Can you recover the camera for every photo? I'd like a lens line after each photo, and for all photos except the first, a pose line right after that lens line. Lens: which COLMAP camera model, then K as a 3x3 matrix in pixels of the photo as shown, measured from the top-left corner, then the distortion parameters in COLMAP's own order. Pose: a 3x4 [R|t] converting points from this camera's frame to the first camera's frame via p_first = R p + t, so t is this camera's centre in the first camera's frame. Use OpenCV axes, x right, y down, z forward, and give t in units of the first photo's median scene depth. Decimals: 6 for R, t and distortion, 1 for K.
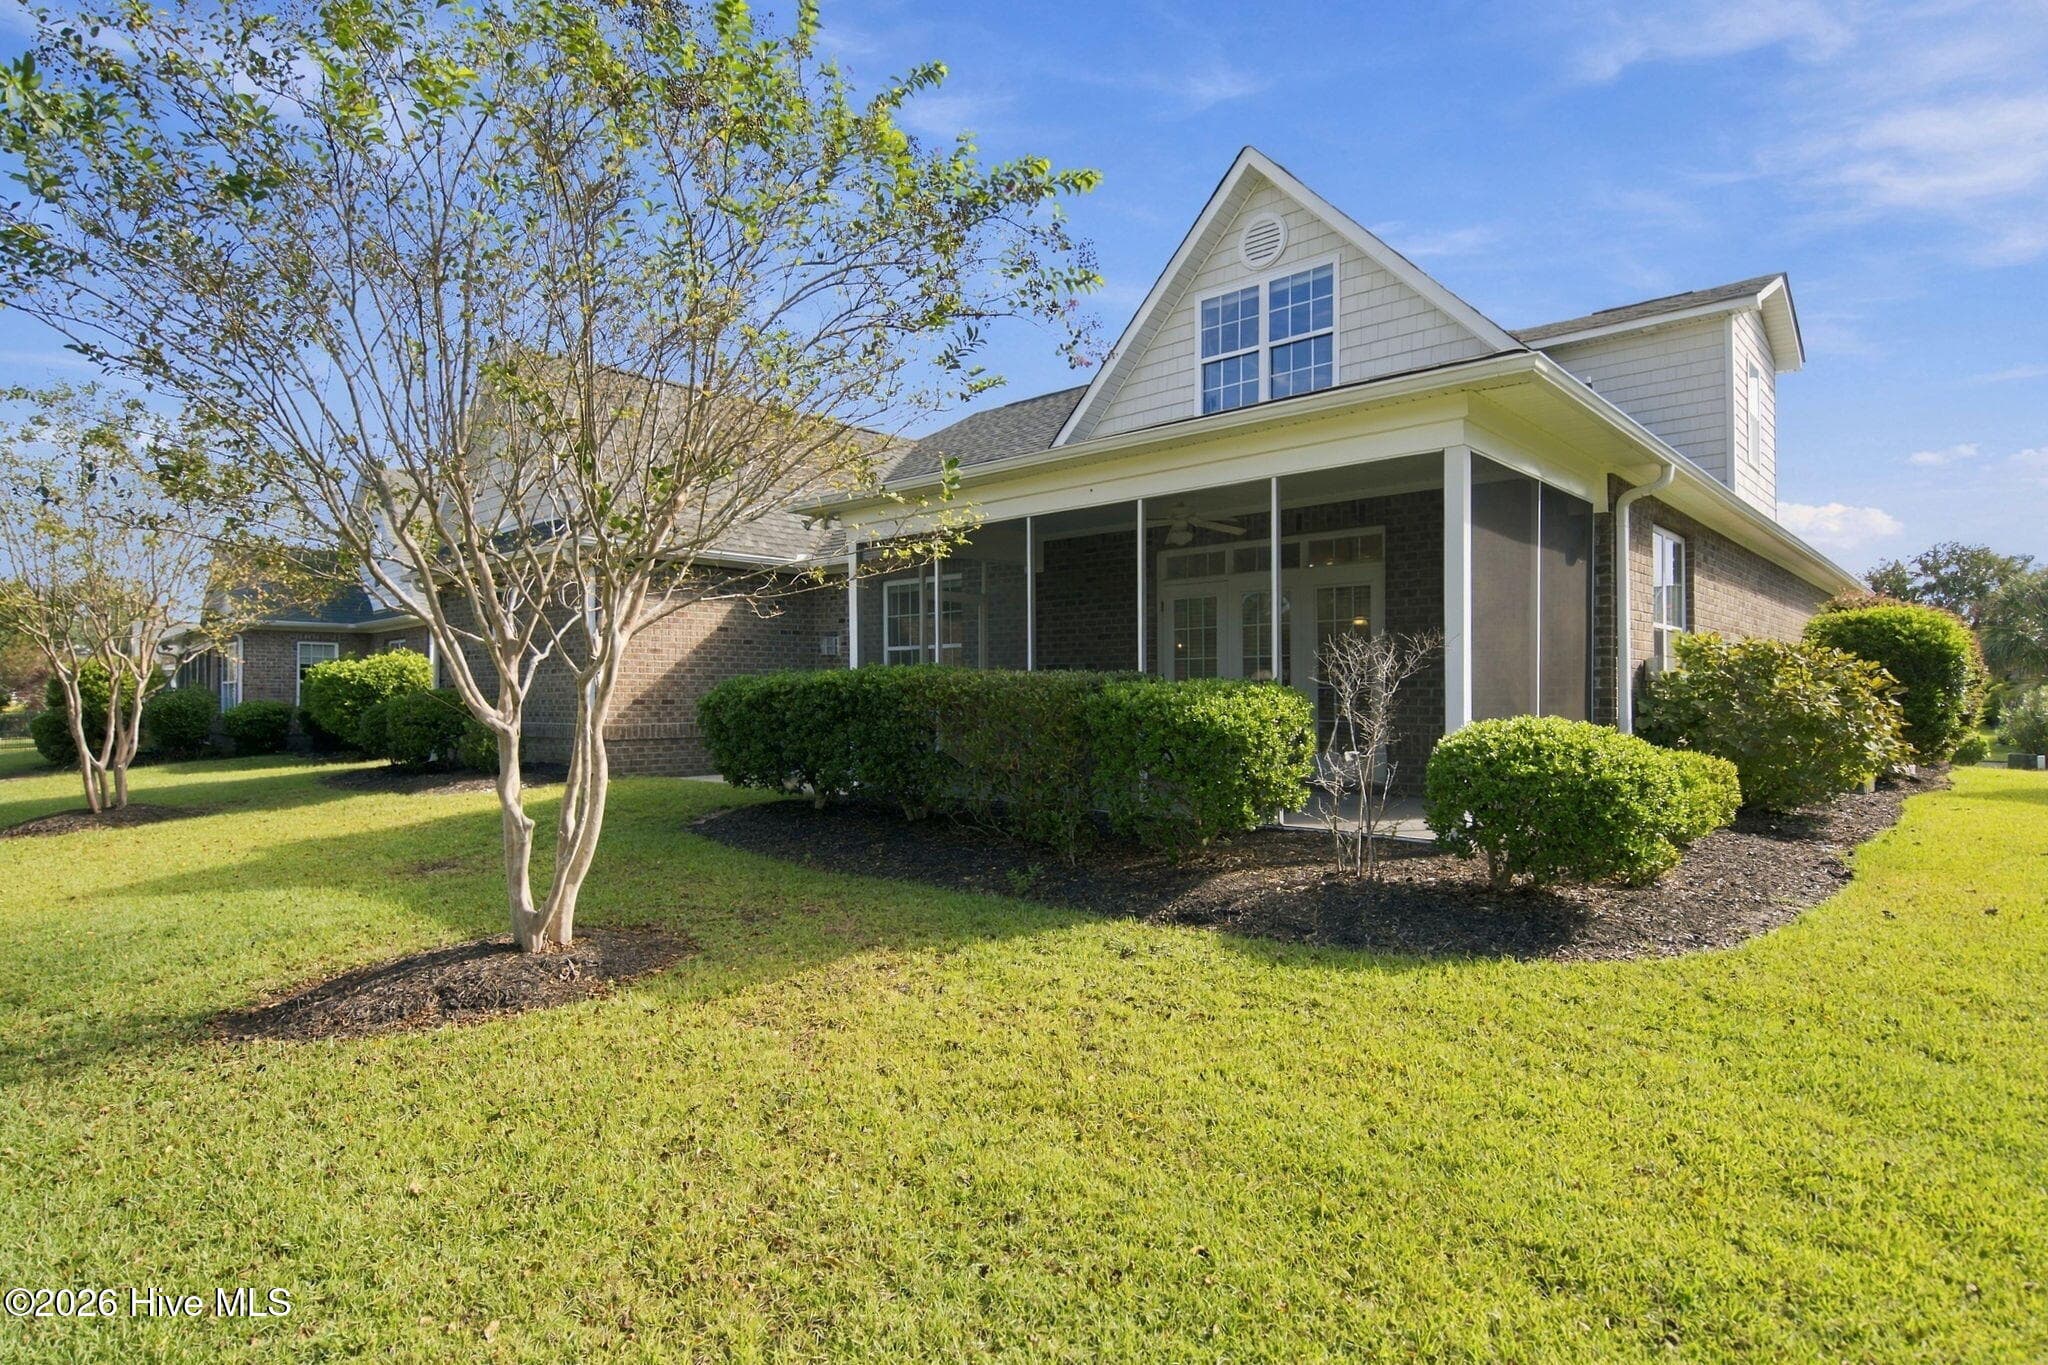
lens RADIAL K [[1066.7, 0, 1026.3], [0, 1066.7, 683.9], [0, 0, 1]] dist [0.013993, -0.004191]
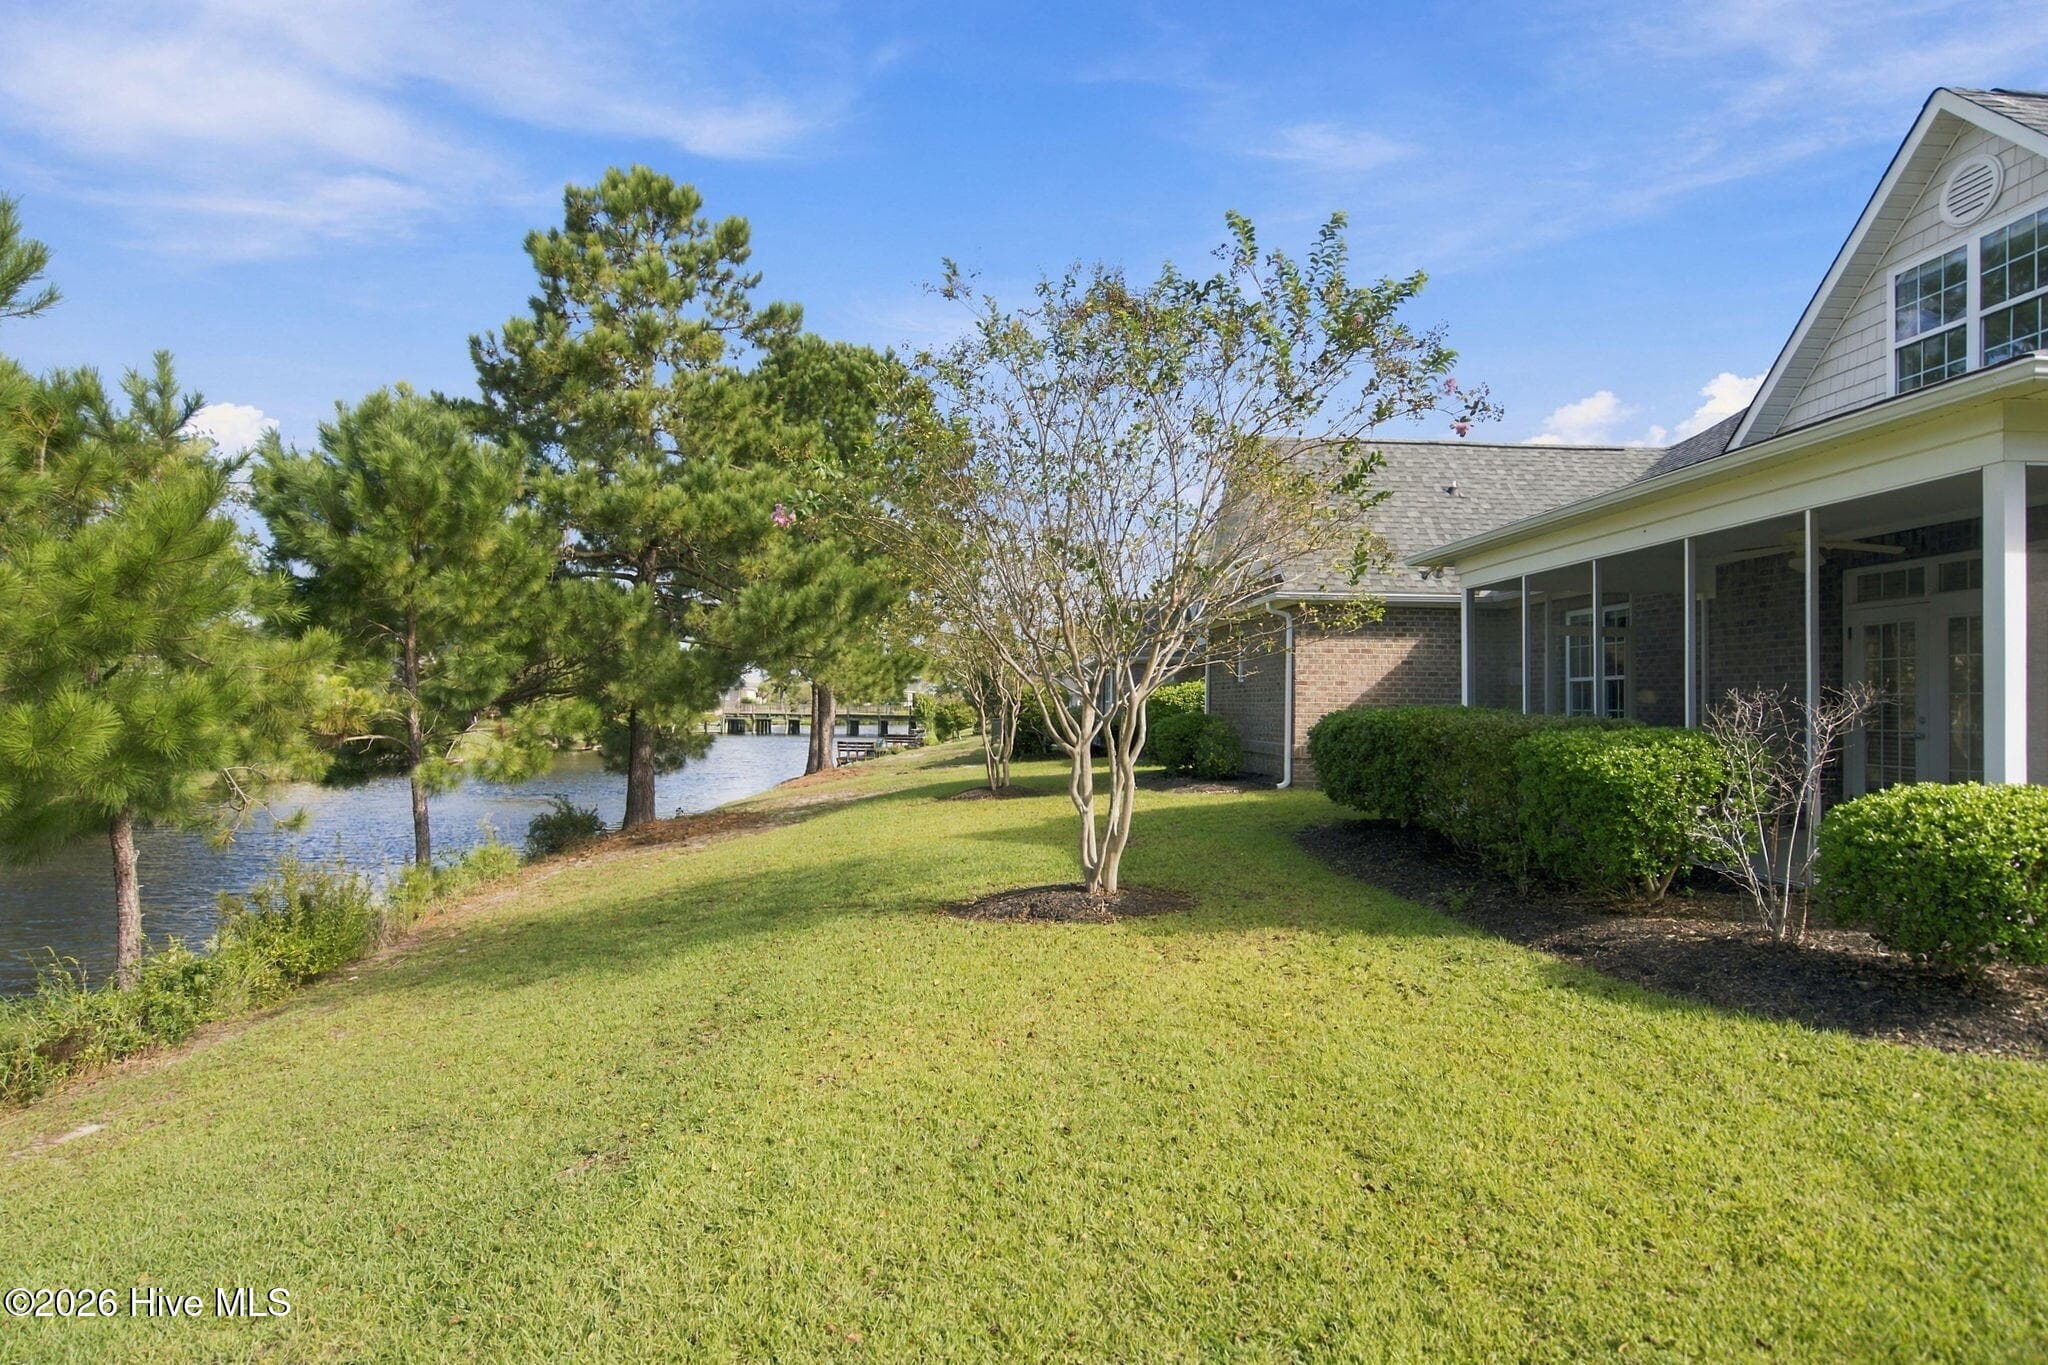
lens RADIAL K [[1066.7, 0, 1025.9], [0, 1066.7, 673.6], [0, 0, 1]] dist [0.013993, -0.004191]
pose [[0.721260, -0.008423, -0.692613, 0.317025], [-0.008690, 0.999737, -0.021207, -0.021293], [0.692610, 0.021315, 0.720997, -0.113681]]
